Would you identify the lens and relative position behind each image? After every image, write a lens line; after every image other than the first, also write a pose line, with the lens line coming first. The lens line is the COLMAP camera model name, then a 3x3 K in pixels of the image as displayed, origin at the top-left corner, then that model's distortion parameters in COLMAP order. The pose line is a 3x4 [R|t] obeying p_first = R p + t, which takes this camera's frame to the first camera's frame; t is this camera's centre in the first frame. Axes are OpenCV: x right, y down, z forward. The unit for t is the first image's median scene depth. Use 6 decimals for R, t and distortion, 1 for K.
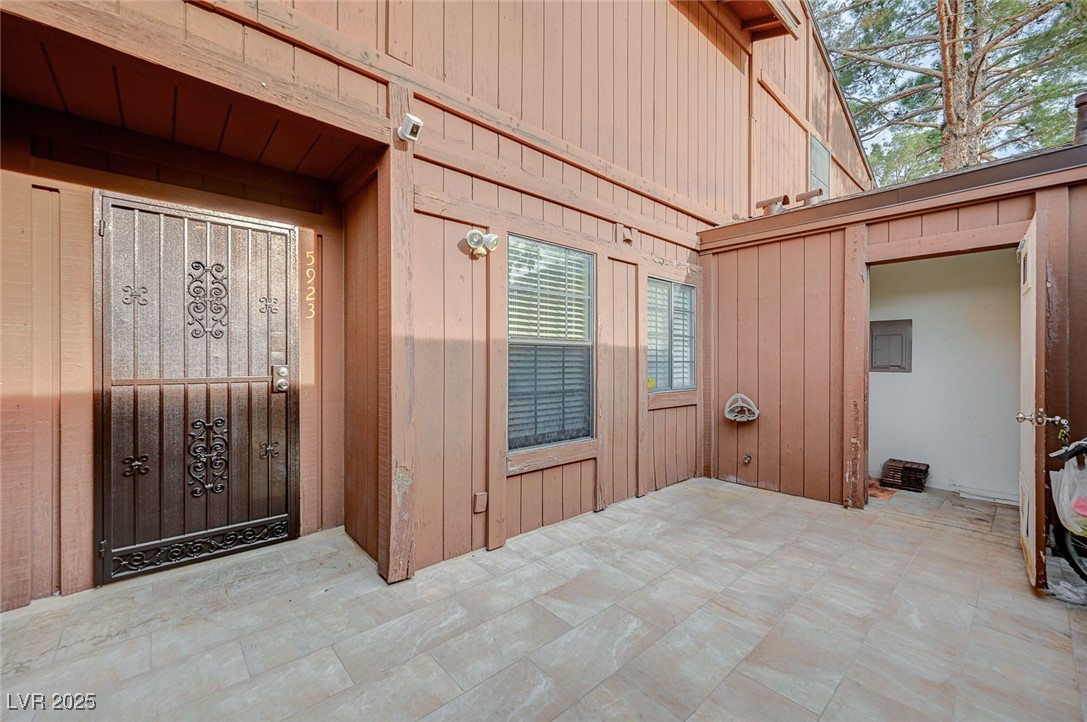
lens RADIAL K [[434.4, 0, 543.4], [0, 434.4, 362.6], [0, 0, 1]] dist [-0.001790, 0.000529]
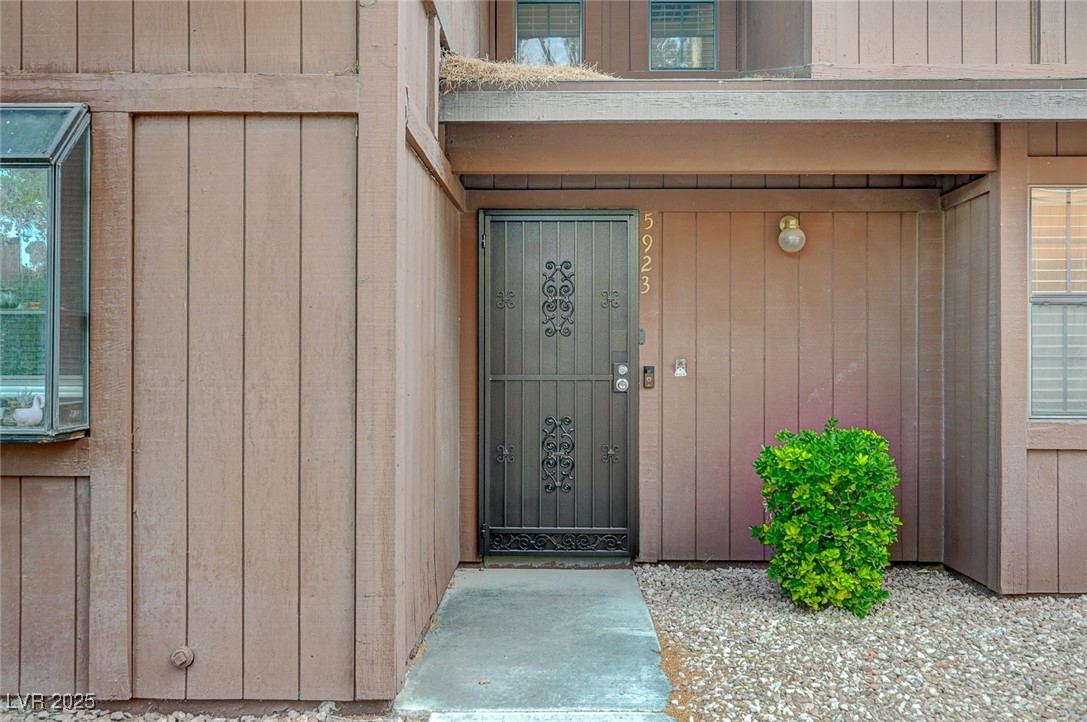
lens RADIAL K [[932.1, 0, 540.9], [0, 932.1, 360.1], [0, 0, 1]] dist [0.017655, 0.008303]
pose [[0.824226, -0.005200, -0.566238, 0.382417], [-0.001079, 0.999942, -0.010754, 0.019912], [0.566260, 0.009475, 0.824172, -0.738341]]
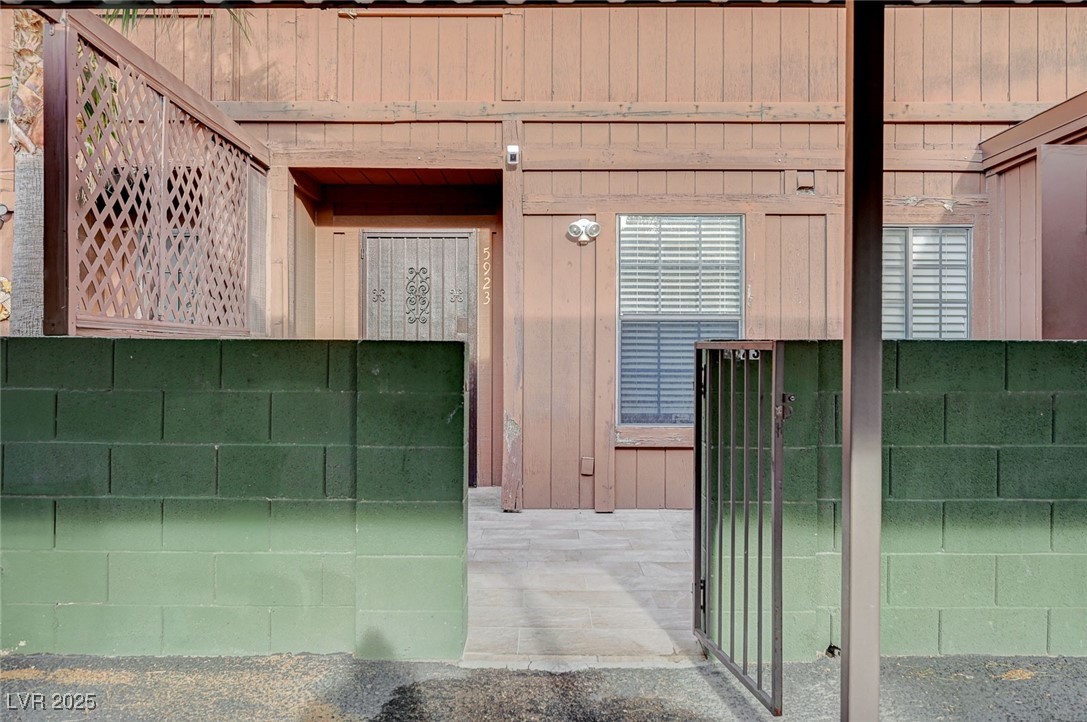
lens RADIAL K [[932.1, 0, 542.1], [0, 932.1, 355.1], [0, 0, 1]] dist [0.017655, 0.008303]
pose [[0.737164, -0.005523, -0.675692, 1.391619], [-0.006162, 0.999870, -0.014895, 0.079483], [0.675686, 0.015144, 0.737034, -0.830471]]
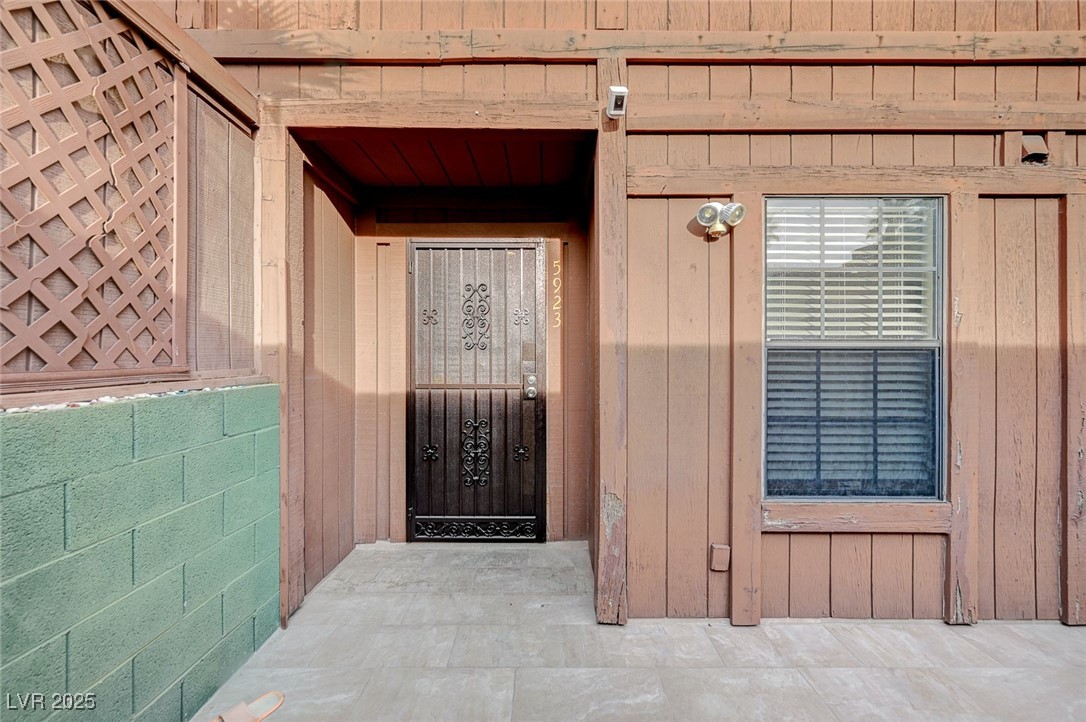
lens RADIAL K [[464.3, 0, 544.1], [0, 464.3, 363.0], [0, 0, 1]] dist [-0.000104, 0.000739]
pose [[0.743548, 0.001596, -0.668681, 0.174193], [-0.003738, 0.999991, -0.001769, -0.018149], [0.668672, 0.003815, 0.743547, 0.191102]]
